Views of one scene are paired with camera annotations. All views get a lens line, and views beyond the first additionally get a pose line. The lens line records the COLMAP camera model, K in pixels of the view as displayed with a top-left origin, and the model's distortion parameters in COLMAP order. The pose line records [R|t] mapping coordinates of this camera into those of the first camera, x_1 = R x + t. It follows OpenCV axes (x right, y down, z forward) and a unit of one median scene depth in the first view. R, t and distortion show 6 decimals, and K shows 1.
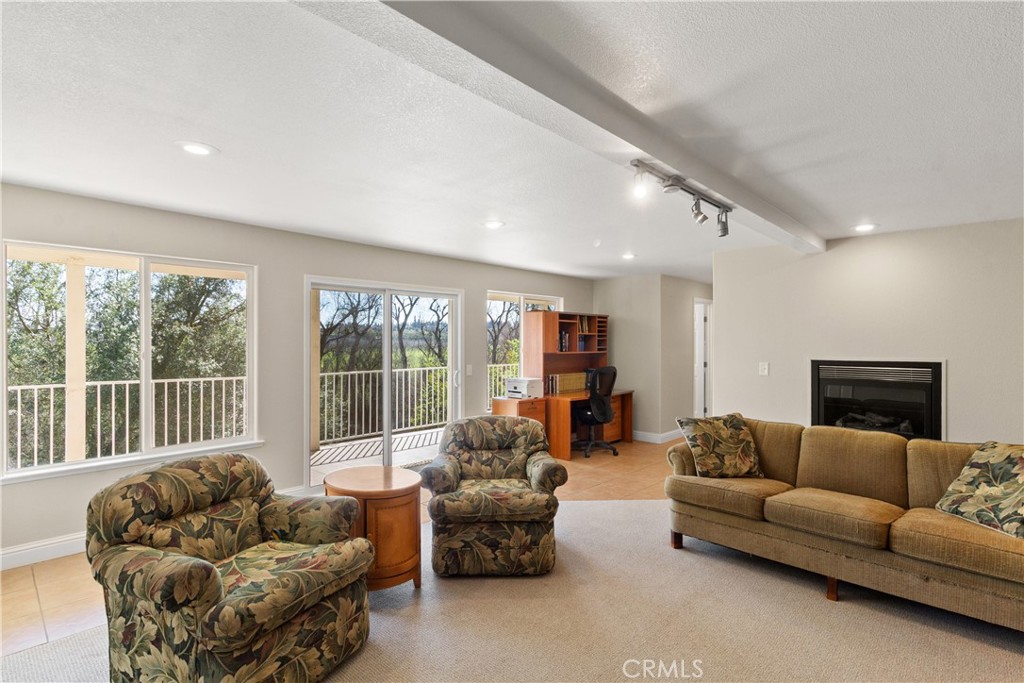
lens RADIAL K [[496.2, 0, 508.5], [0, 496.2, 345.0], [0, 0, 1]] dist [0.004141, 0.001880]
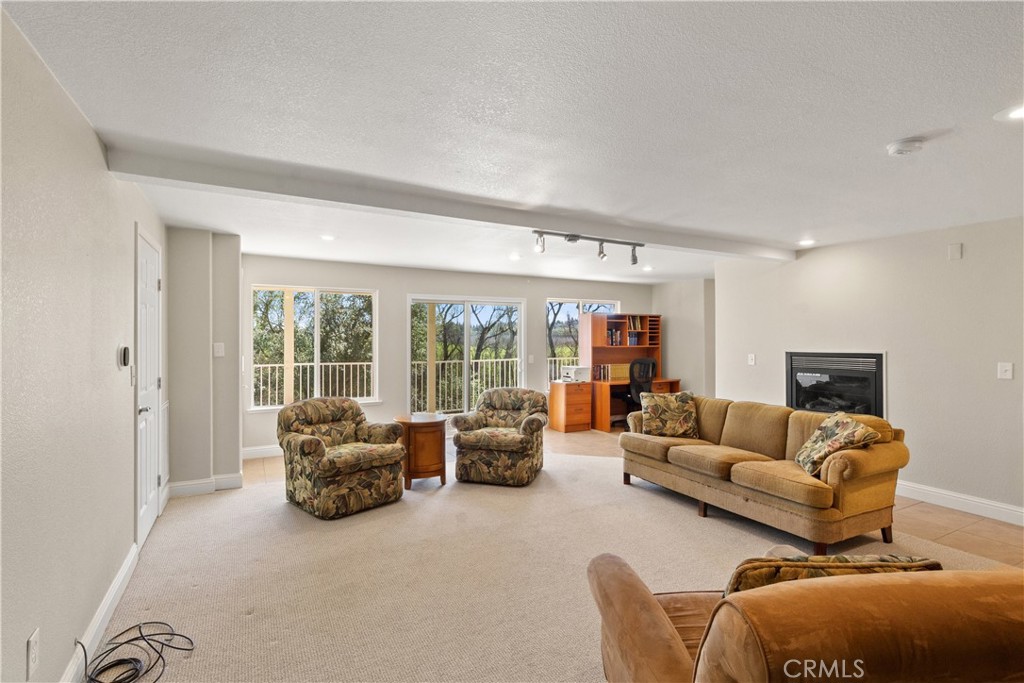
lens RADIAL K [[496.2, 0, 515.5], [0, 496.2, 337.5], [0, 0, 1]] dist [0.004141, 0.001880]
pose [[0.948647, -0.003905, -0.316312, 0.528238], [0.000805, 0.999950, -0.009933, 0.010202], [0.316335, 0.009168, 0.948603, -0.466361]]
